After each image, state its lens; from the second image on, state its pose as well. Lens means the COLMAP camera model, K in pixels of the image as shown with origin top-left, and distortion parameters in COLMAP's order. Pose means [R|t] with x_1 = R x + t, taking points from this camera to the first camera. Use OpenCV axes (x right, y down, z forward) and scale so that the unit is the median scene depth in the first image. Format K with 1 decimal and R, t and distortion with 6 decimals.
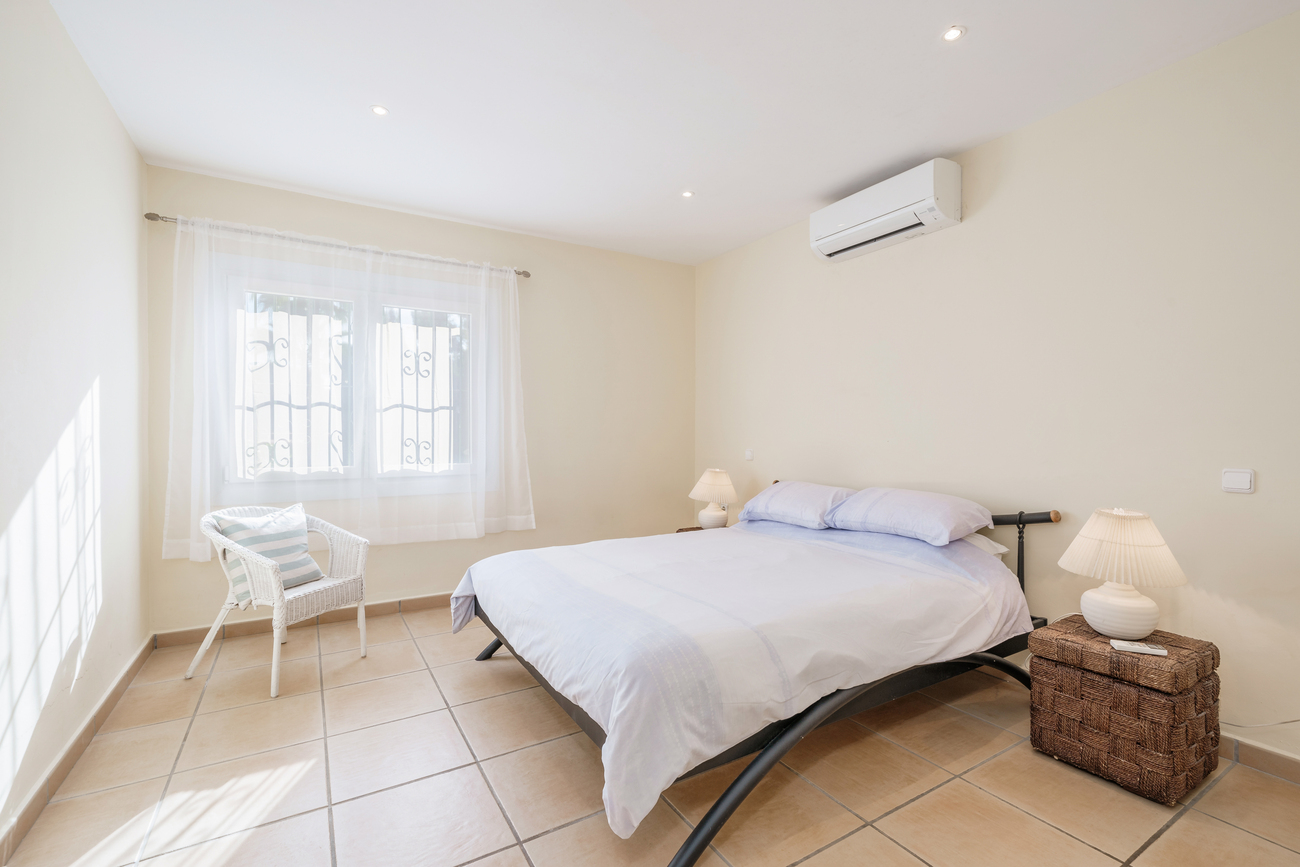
lens RADIAL K [[565.3, 0, 650.4], [0, 565.3, 427.6], [0, 0, 1]] dist [0.012397, 0.000201]
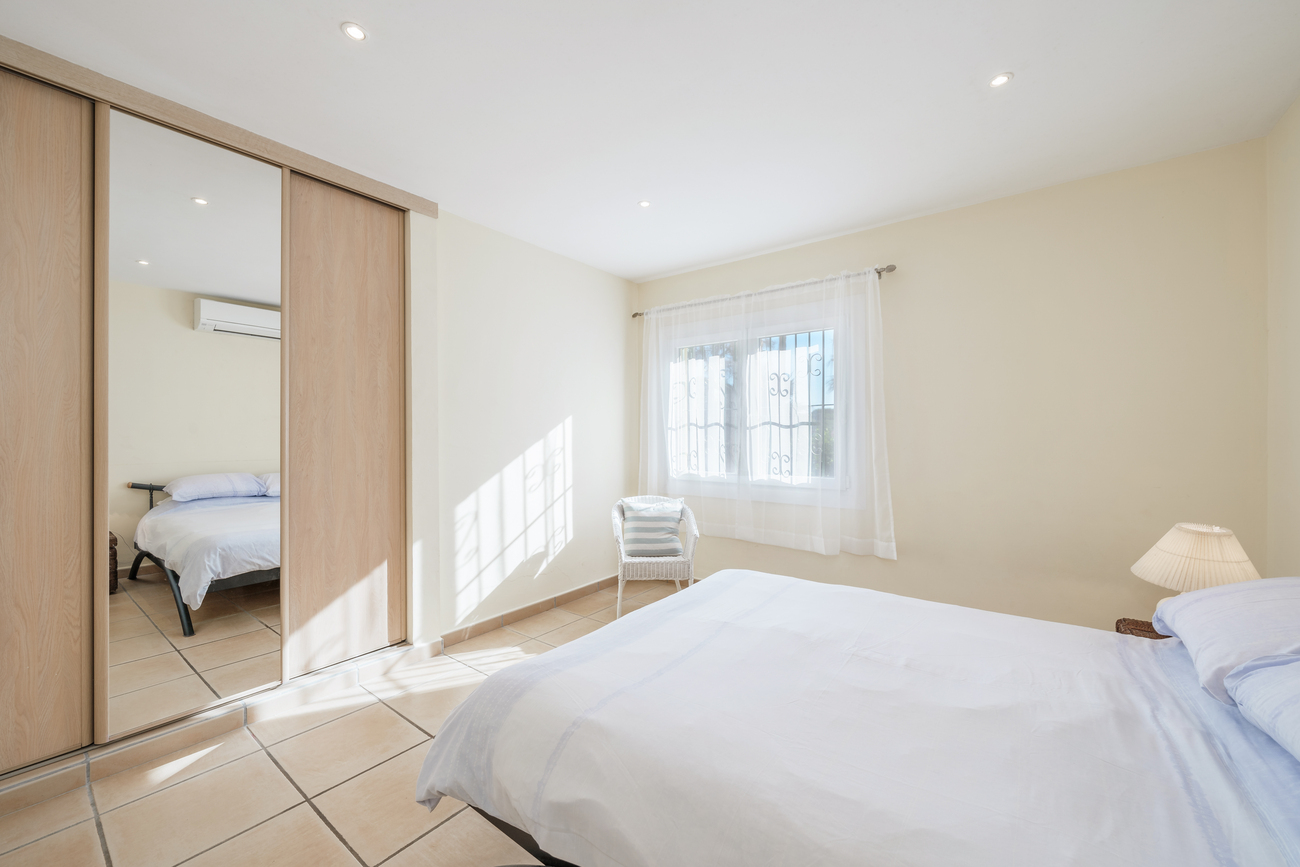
lens RADIAL K [[506.5, 0, 650.0], [0, 506.5, 433.5], [0, 0, 1]] dist [-0.000777, -0.000030]
pose [[0.368199, -0.005447, -0.929731, 0.443461], [0.004518, 0.999982, -0.004069, -0.015444], [0.929736, -0.002702, 0.368217, 0.430076]]
